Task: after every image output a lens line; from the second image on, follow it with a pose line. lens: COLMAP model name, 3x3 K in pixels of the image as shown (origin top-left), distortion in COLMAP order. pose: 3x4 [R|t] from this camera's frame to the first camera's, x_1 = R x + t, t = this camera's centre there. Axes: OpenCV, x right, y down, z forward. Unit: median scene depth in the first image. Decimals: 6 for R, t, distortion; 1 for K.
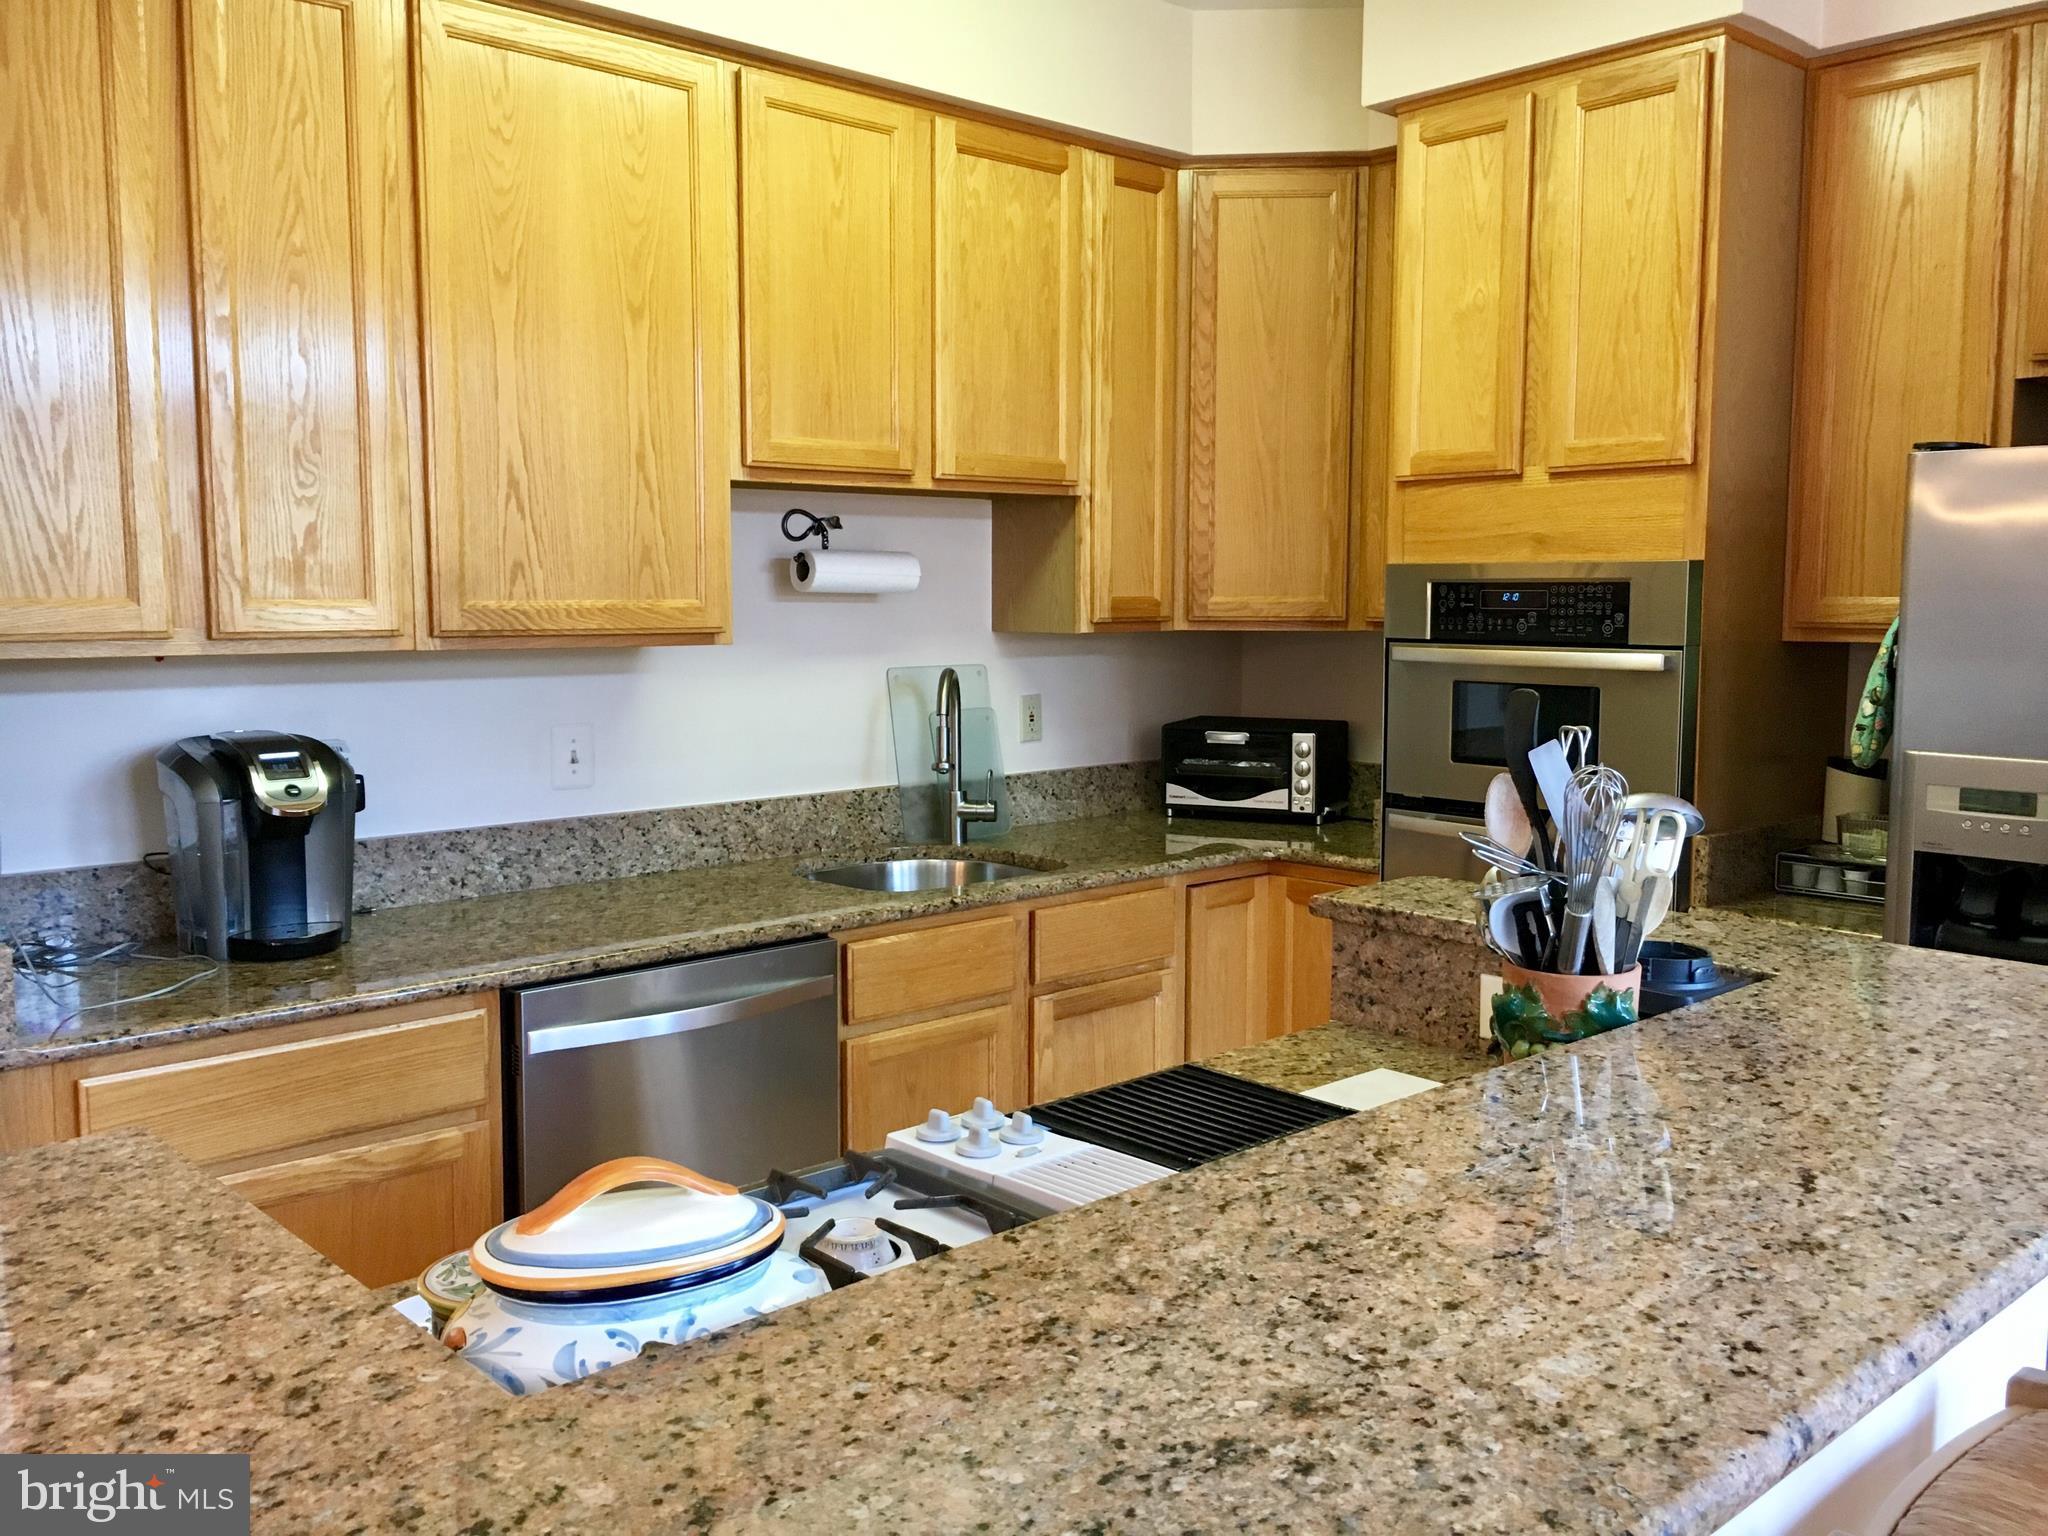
lens RADIAL K [[1750.5, 0, 1024.7], [0, 1750.5, 754.1], [0, 0, 1]] dist [0.068648, -0.083934]
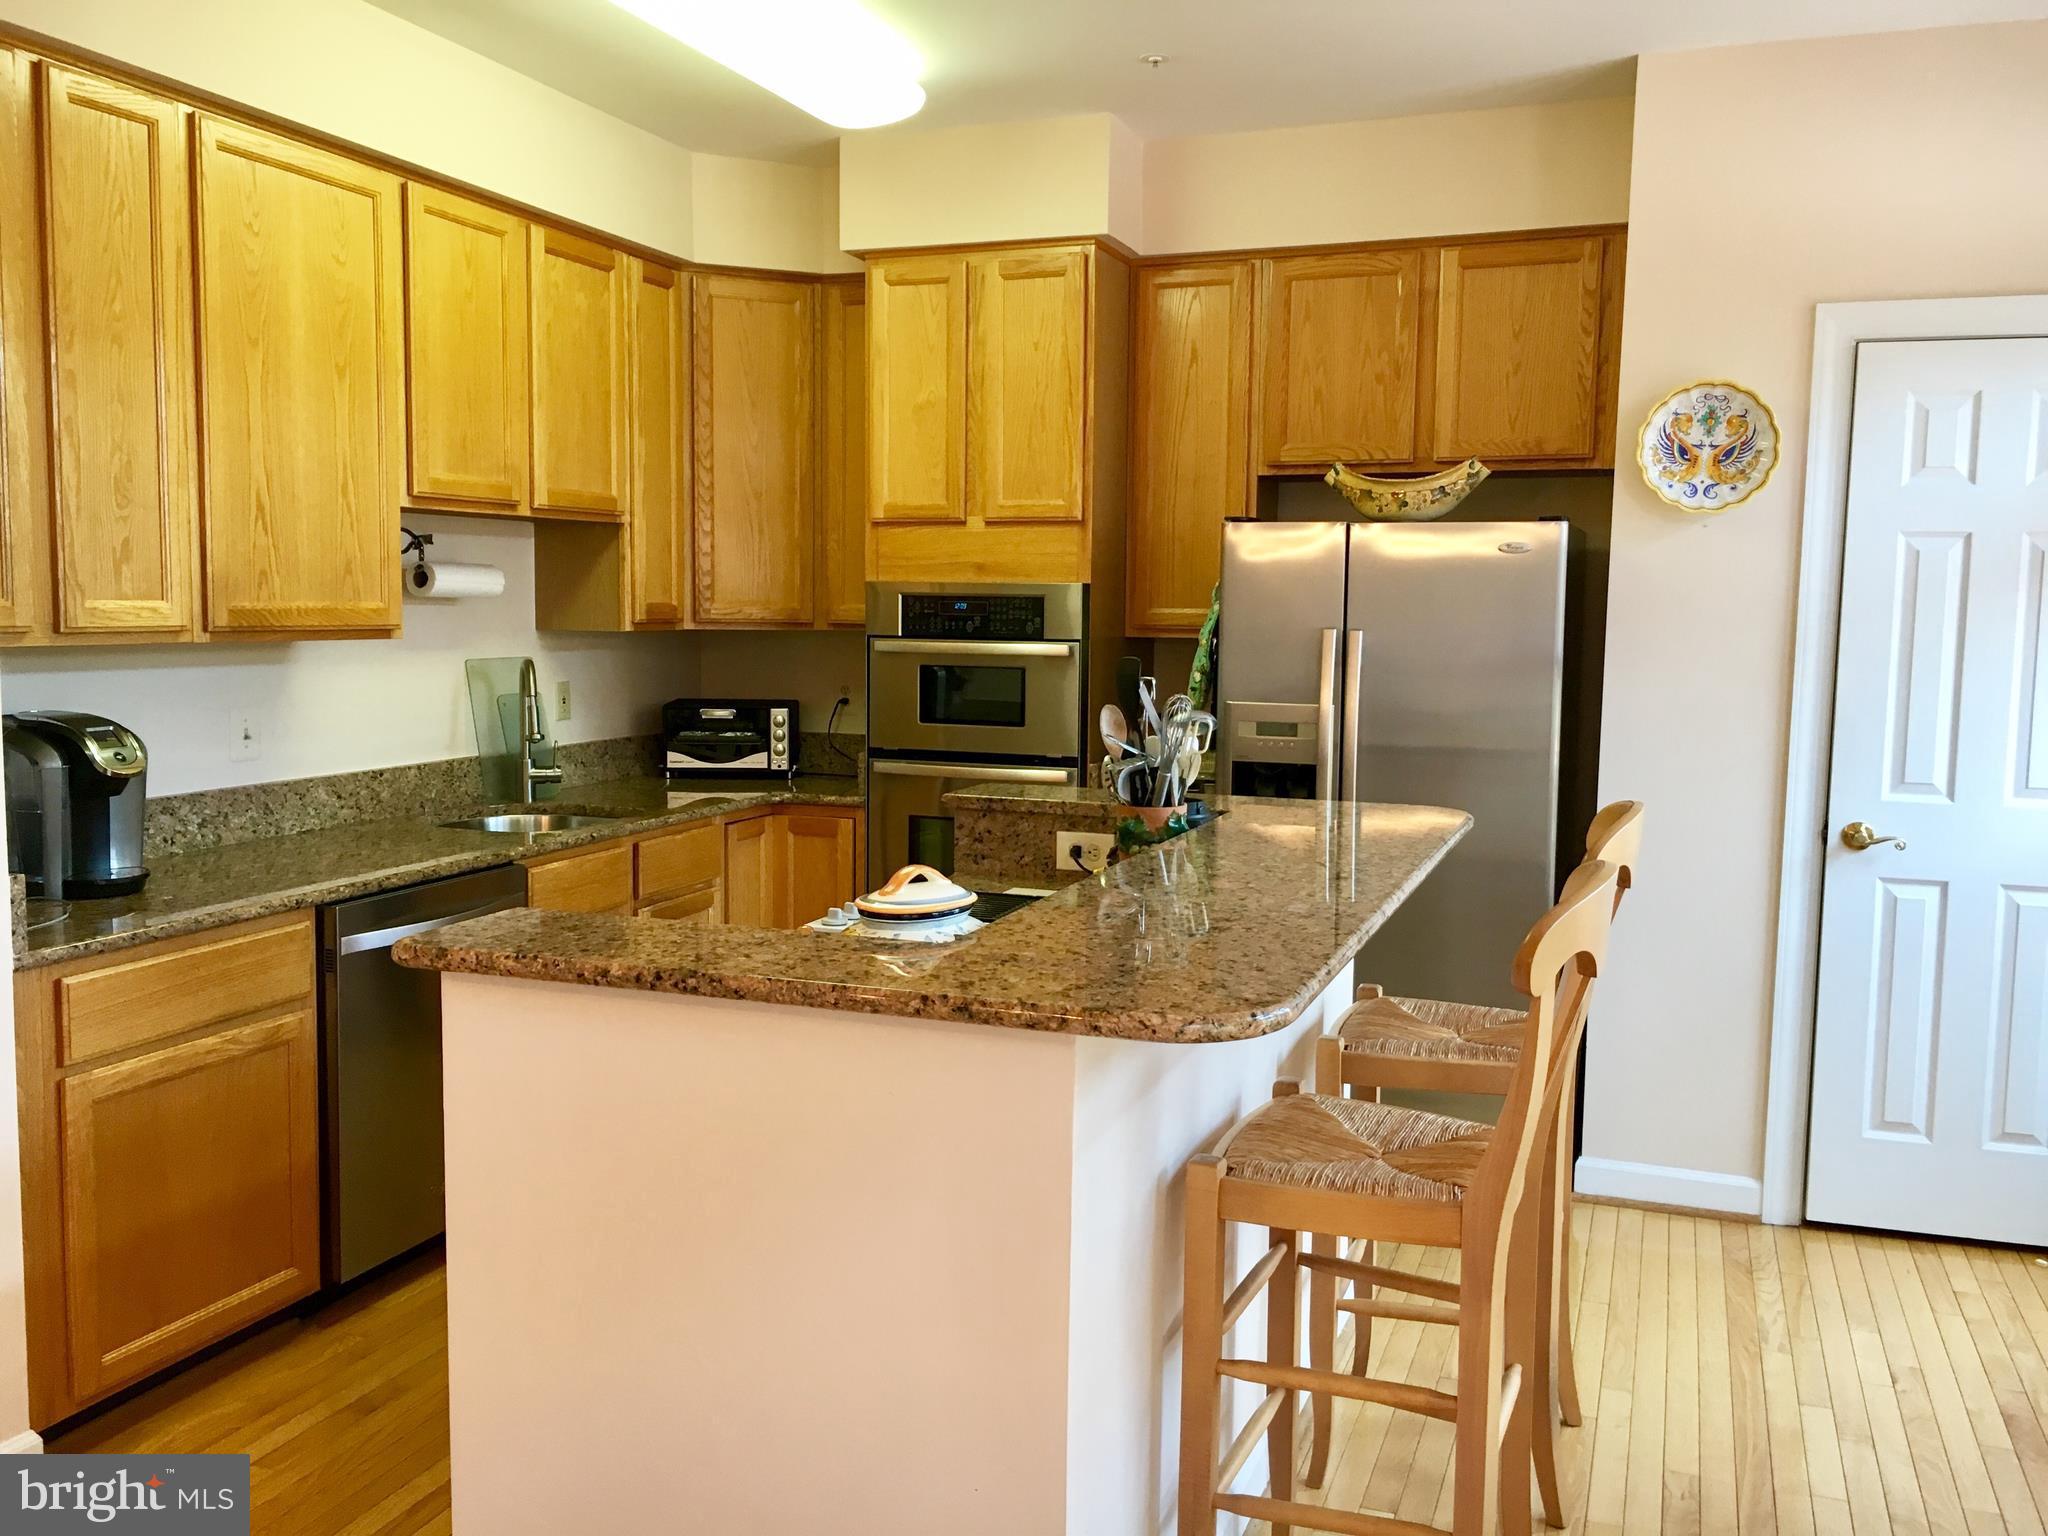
lens RADIAL K [[1744.3, 0, 1035.5], [0, 1744.3, 755.5], [0, 0, 1]] dist [0.073177, -0.087943]
pose [[0.889218, -0.032031, 0.456360, -0.324032], [0.033053, 0.999437, 0.005745, 0.026591], [-0.456288, 0.009975, 0.889776, -0.297367]]
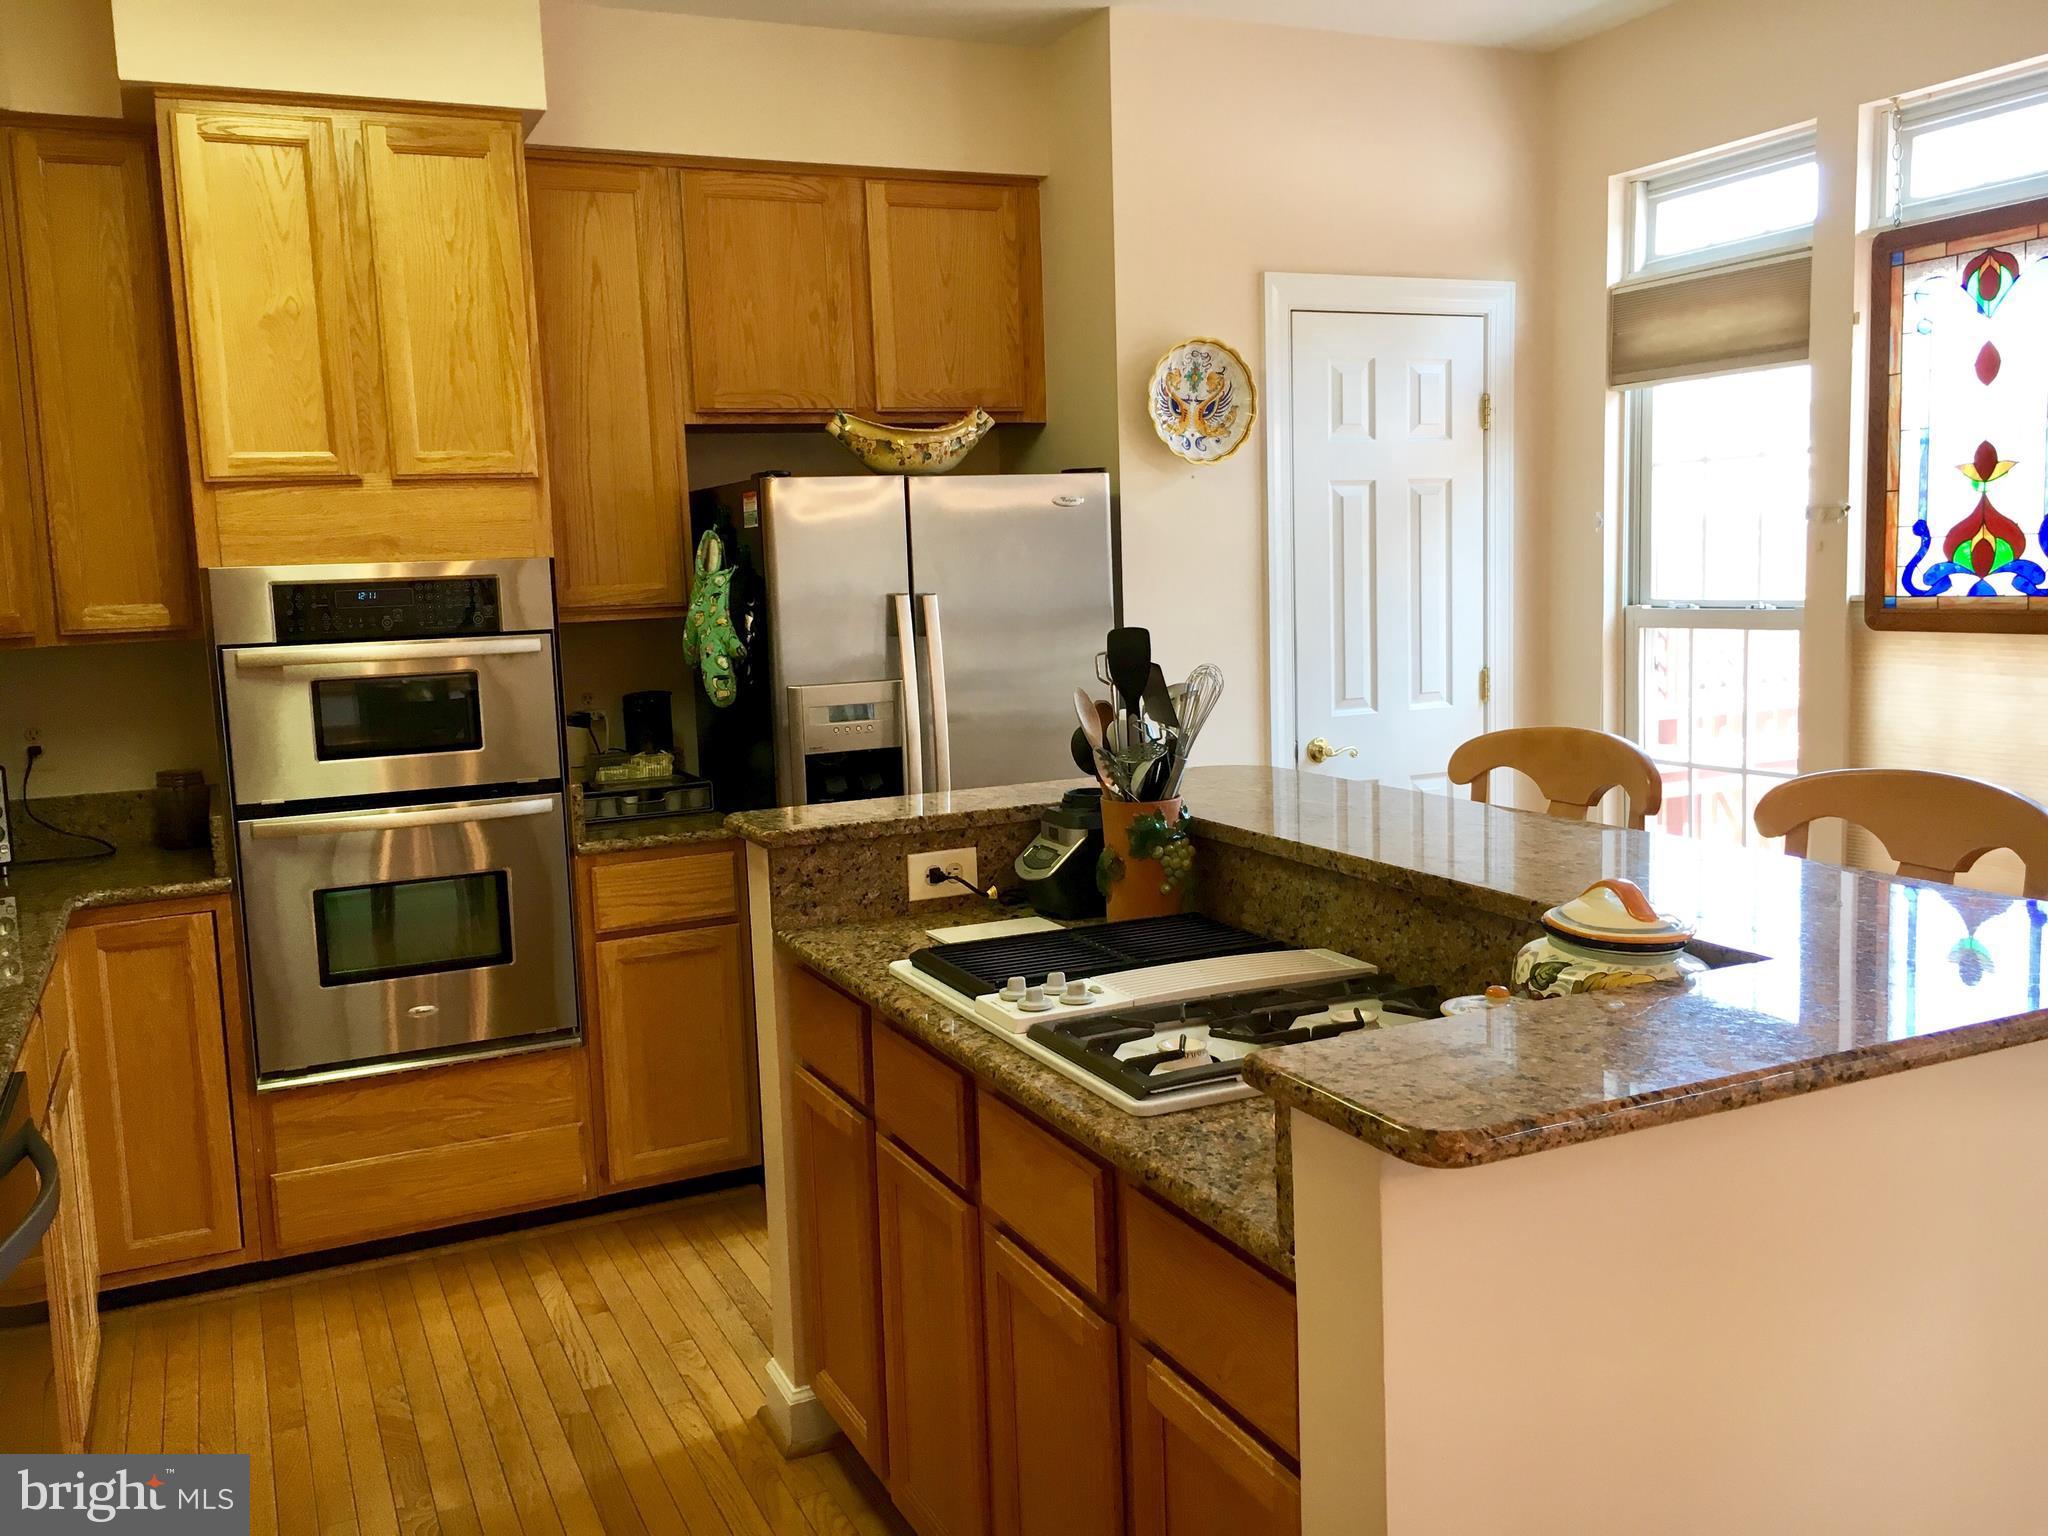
lens RADIAL K [[1744.3, 0, 1035.5], [0, 1744.3, 755.5], [0, 0, 1]] dist [0.073177, -0.087943]
pose [[0.296509, -0.123995, 0.946946, -0.615428], [0.129048, 0.987644, 0.088916, -0.036816], [-0.946271, 0.095837, 0.308847, 0.301692]]
